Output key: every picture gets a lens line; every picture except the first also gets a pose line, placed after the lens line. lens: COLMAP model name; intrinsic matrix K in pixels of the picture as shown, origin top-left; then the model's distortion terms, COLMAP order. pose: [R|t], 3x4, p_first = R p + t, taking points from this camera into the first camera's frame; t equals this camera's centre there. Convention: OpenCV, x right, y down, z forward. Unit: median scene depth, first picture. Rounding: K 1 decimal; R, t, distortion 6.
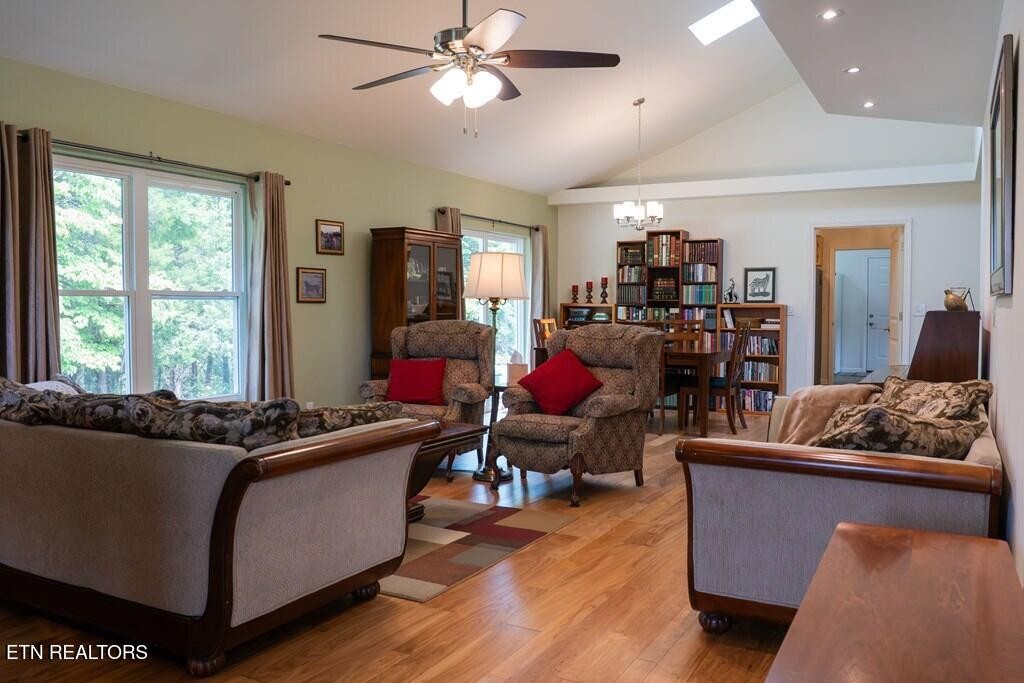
lens RADIAL K [[821.2, 0, 509.9], [0, 821.2, 344.5], [0, 0, 1]] dist [-0.094697, 0.077715]
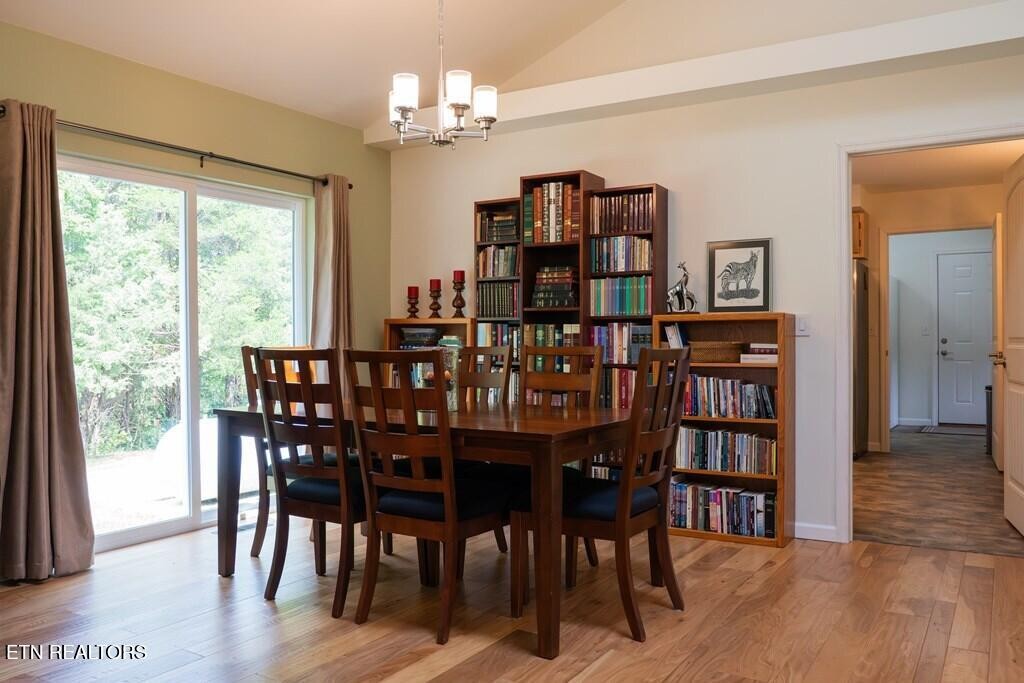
lens RADIAL K [[821.2, 0, 509.9], [0, 821.2, 344.5], [0, 0, 1]] dist [-0.094697, 0.077715]
pose [[0.998622, -0.005221, -0.052227, 0.192057], [0.003190, 0.999238, -0.038891, -0.012120], [0.052391, 0.038671, 0.997878, 0.495554]]
